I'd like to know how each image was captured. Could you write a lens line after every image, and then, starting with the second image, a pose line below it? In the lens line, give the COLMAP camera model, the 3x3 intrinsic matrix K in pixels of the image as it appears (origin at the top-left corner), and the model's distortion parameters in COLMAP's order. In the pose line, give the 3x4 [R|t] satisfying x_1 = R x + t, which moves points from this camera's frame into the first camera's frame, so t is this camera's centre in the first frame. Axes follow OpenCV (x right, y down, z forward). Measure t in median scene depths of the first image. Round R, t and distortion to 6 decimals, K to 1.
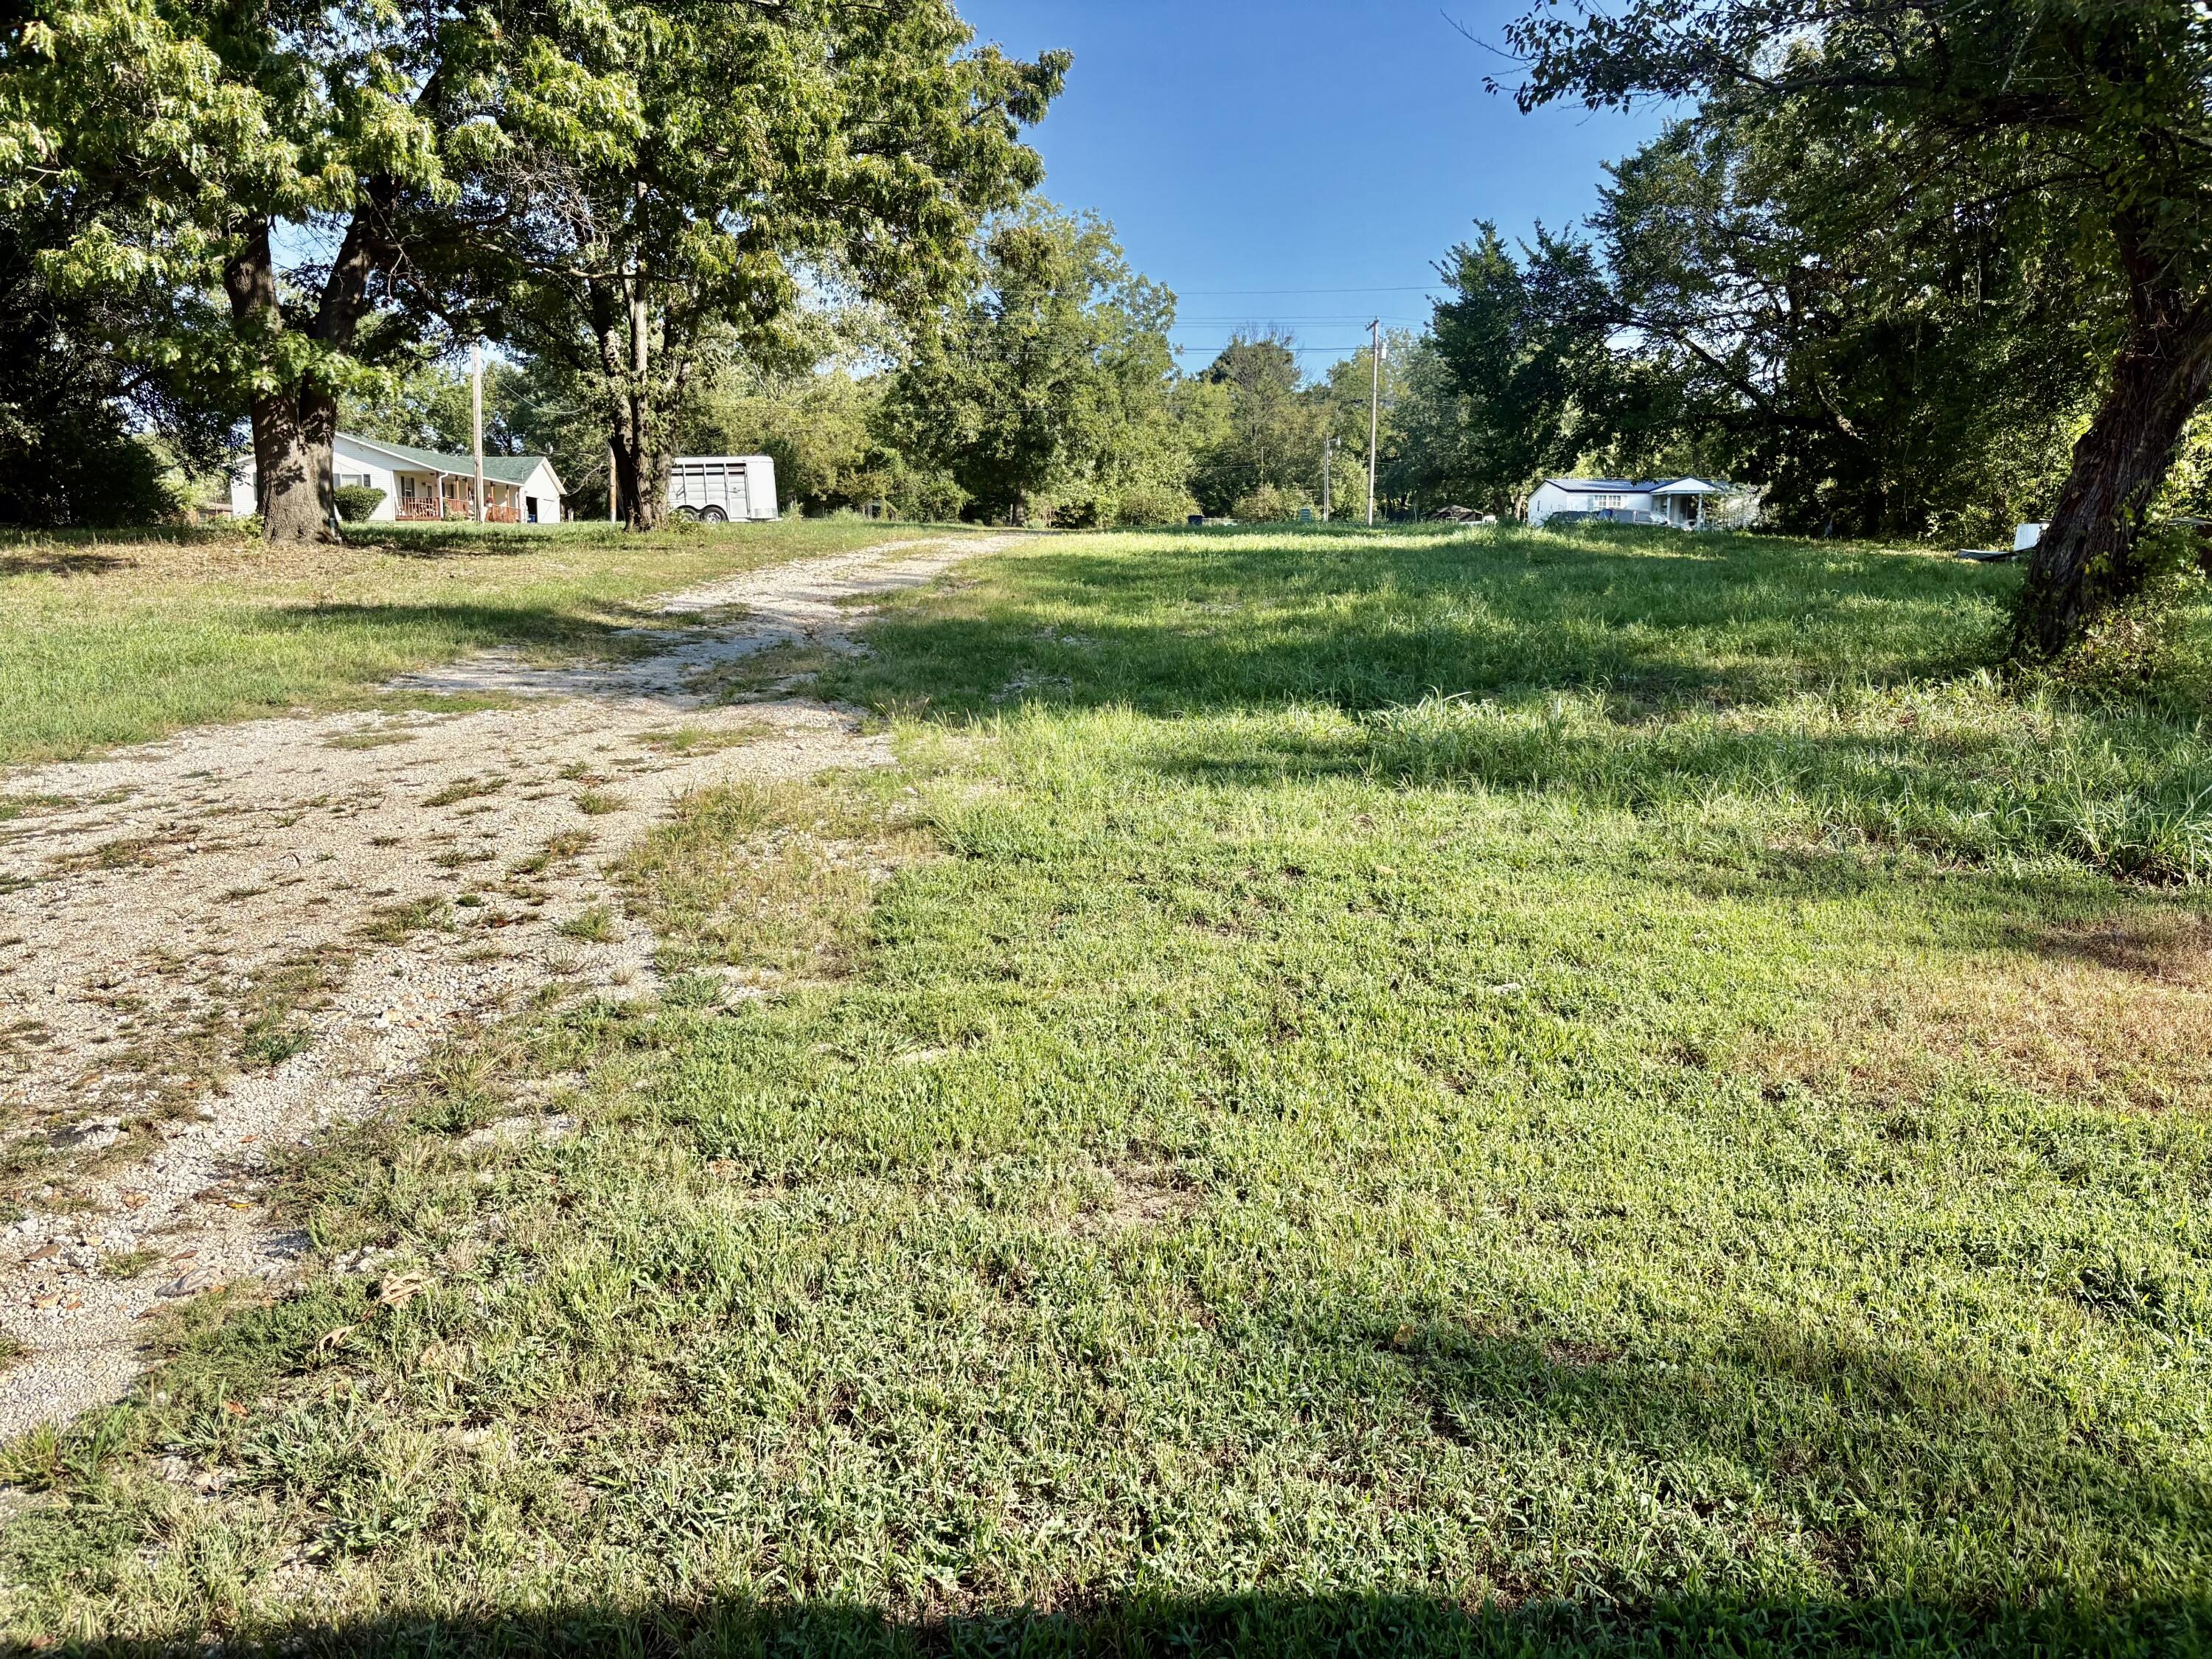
lens RADIAL K [[1760.1, 0, 1100.2], [0, 1760.1, 831.9], [0, 0, 1]] dist [-0.011135, -0.001531]
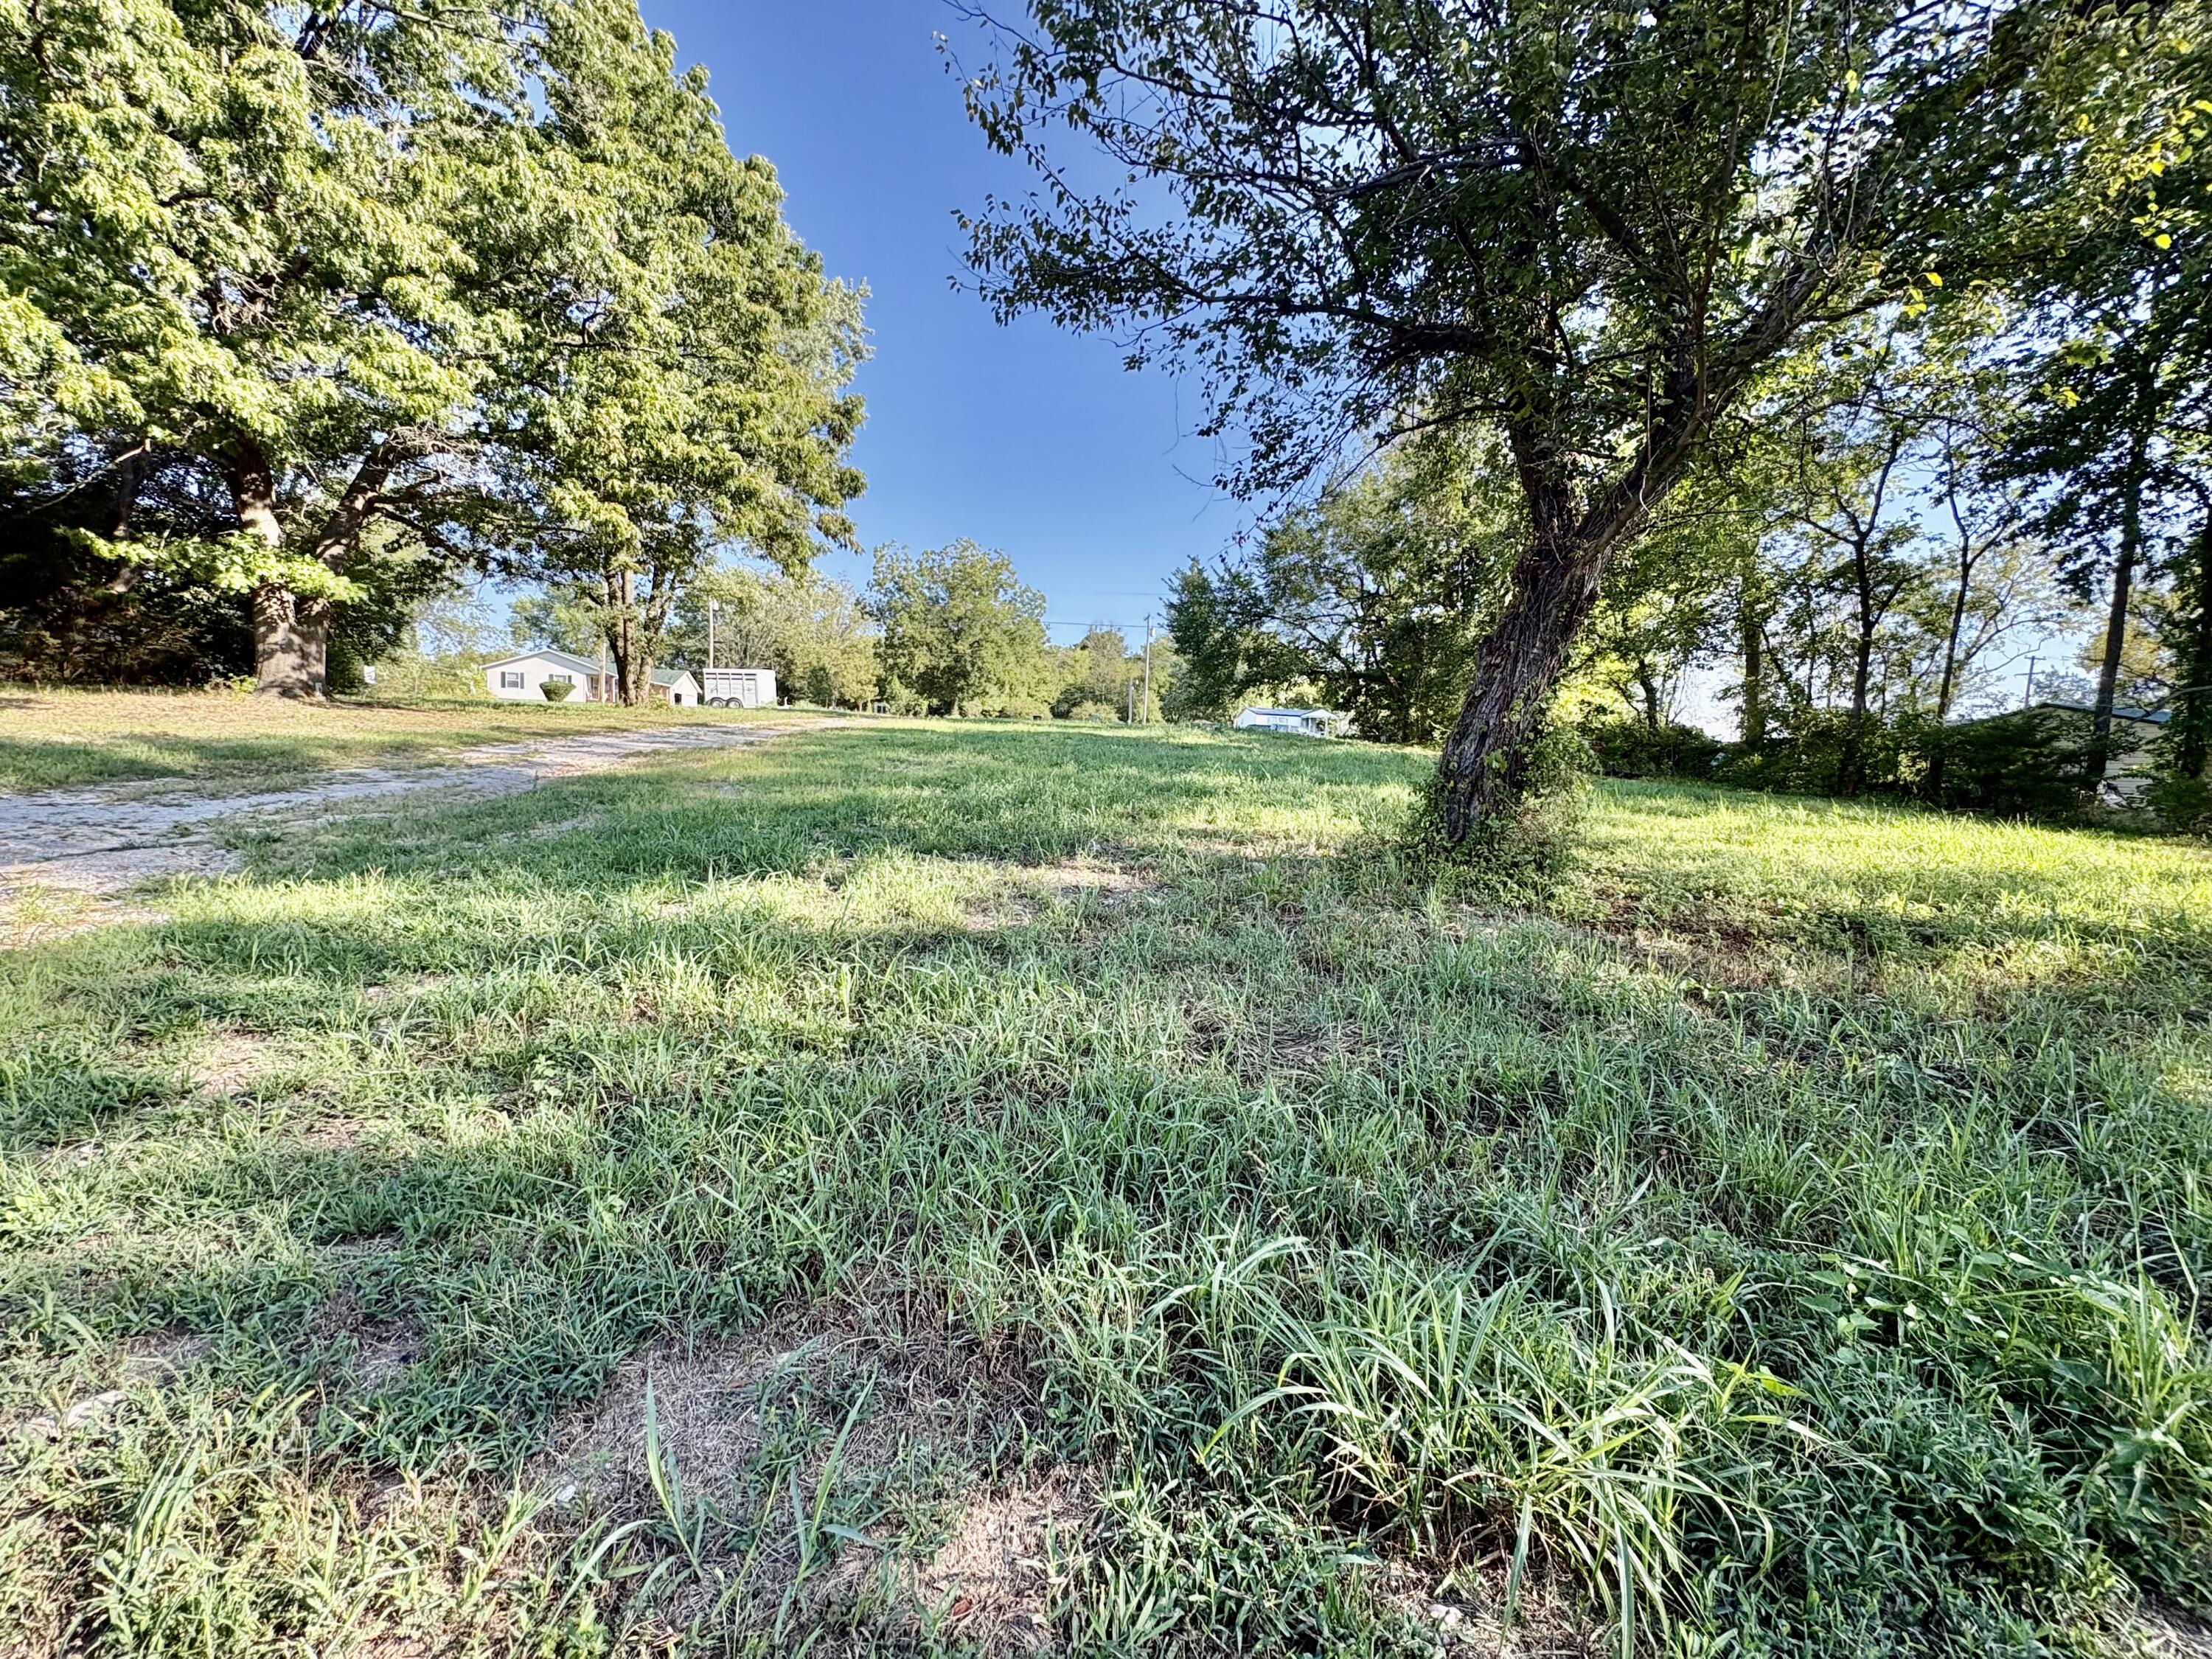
lens RADIAL K [[893.5, 0, 1104.4], [0, 893.5, 848.9], [0, 0, 1]] dist [0.001249, 0.000004]
pose [[0.997058, 0.030719, 0.070222, 0.071830], [-0.028187, 0.998926, -0.036765, -0.017289], [-0.071276, 0.034677, 0.996854, 0.116145]]
